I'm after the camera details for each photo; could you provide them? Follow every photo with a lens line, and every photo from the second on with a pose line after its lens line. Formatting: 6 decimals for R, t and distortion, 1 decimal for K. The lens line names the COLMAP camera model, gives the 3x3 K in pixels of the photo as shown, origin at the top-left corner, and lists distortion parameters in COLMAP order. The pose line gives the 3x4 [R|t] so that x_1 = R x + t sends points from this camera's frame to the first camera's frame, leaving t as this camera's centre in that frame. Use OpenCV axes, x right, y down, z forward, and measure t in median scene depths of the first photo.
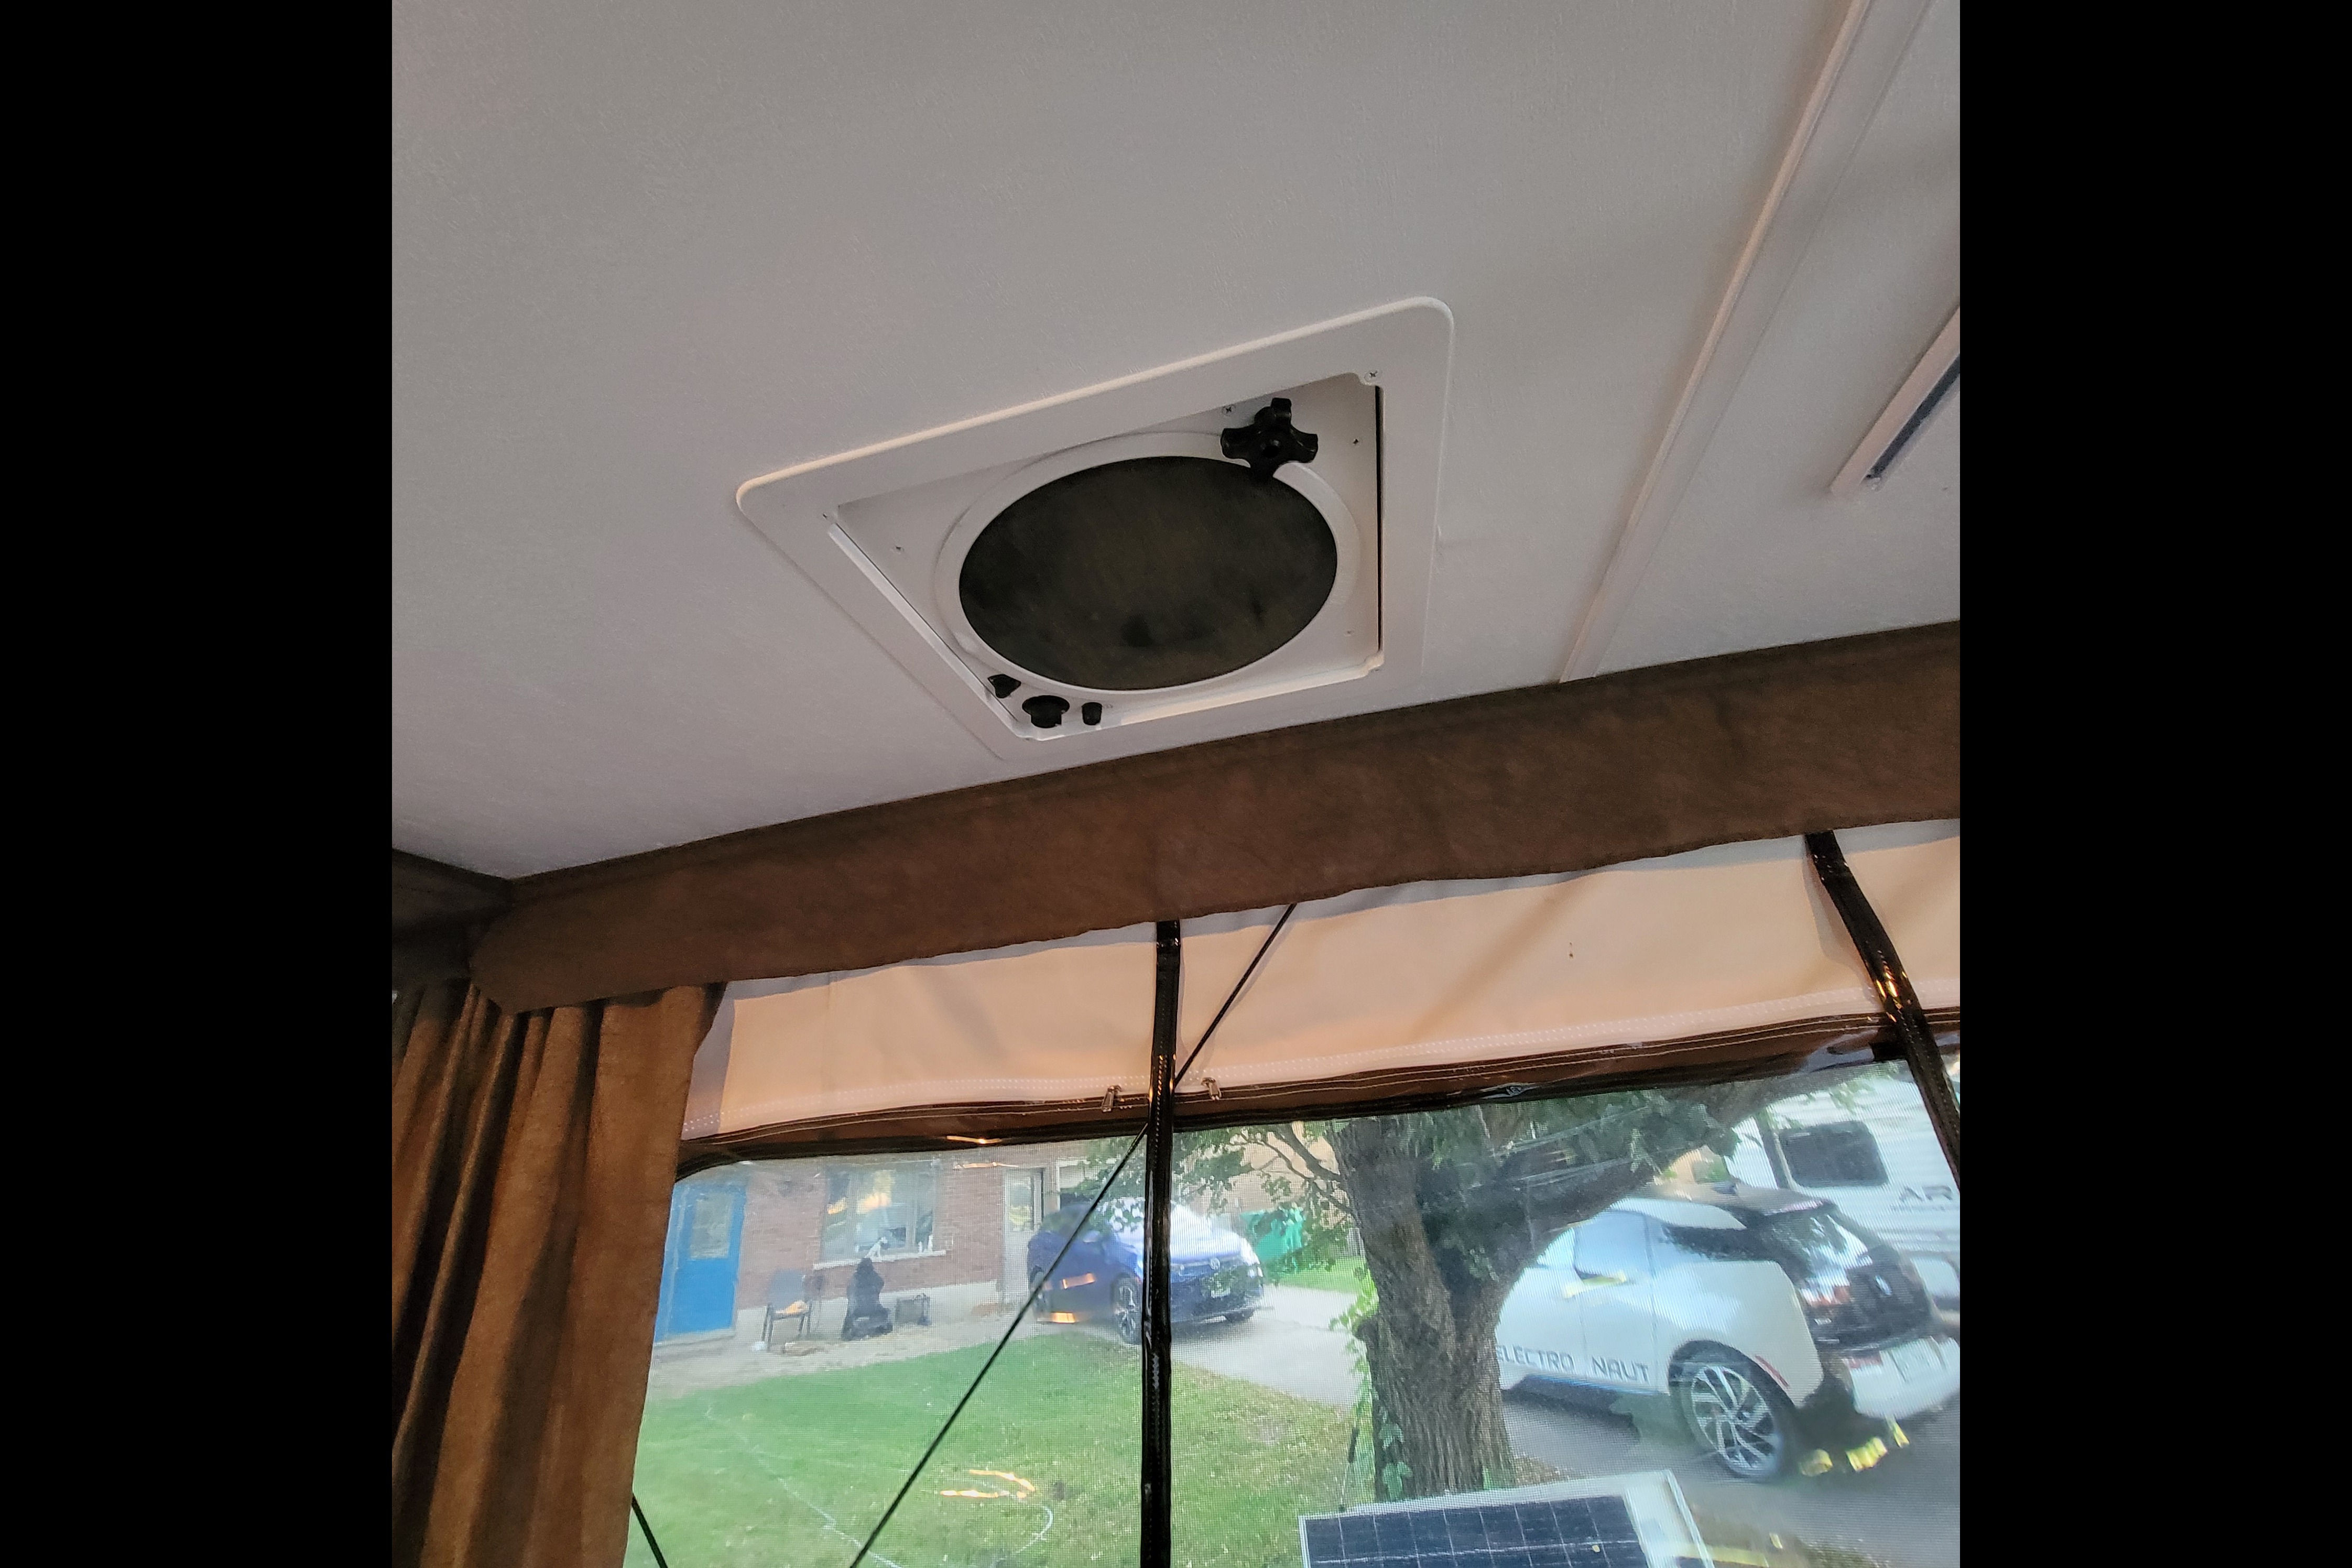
lens RADIAL K [[844.1, 0, 1155.5], [0, 844.1, 796.6], [0, 0, 1]] dist [-0.001789, -0.000117]
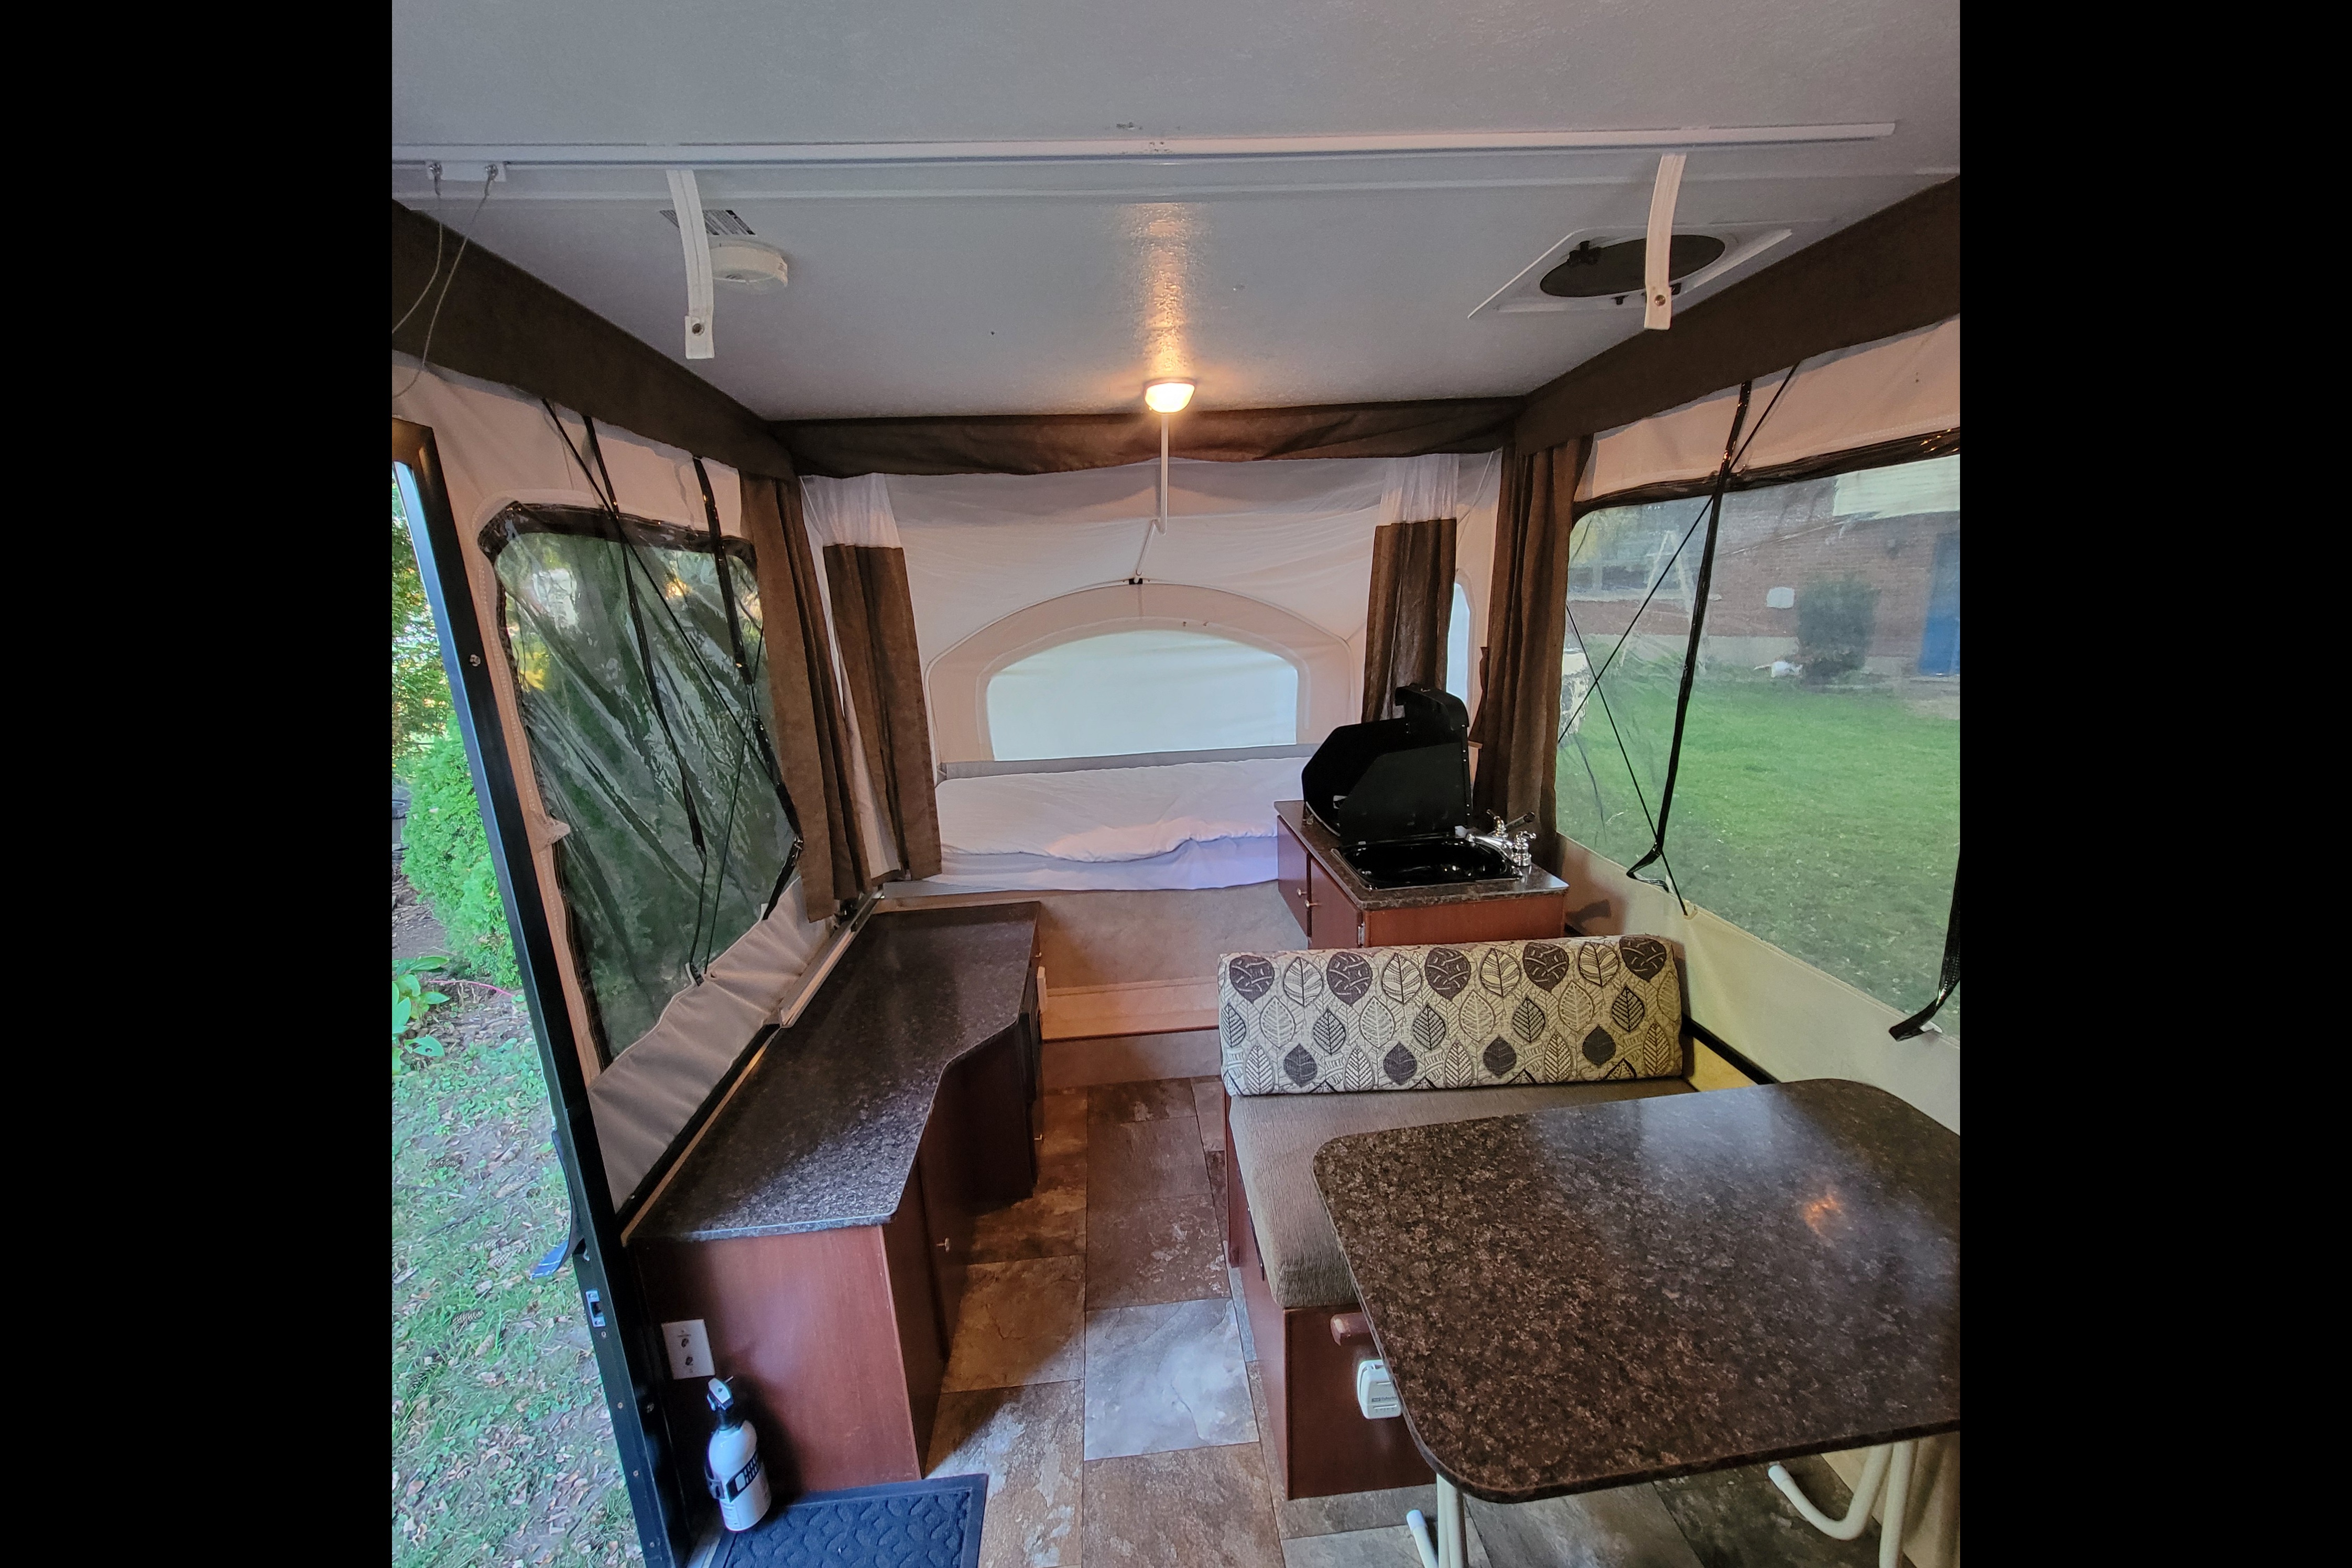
lens RADIAL K [[844.1, 0, 1155.5], [0, 844.1, 796.6], [0, 0, 1]] dist [-0.001789, -0.000117]
pose [[0.306375, 0.278917, -0.910132, 1.605640], [0.401843, 0.828845, 0.389278, -0.353985], [0.862935, -0.484995, 0.141857, -0.878080]]
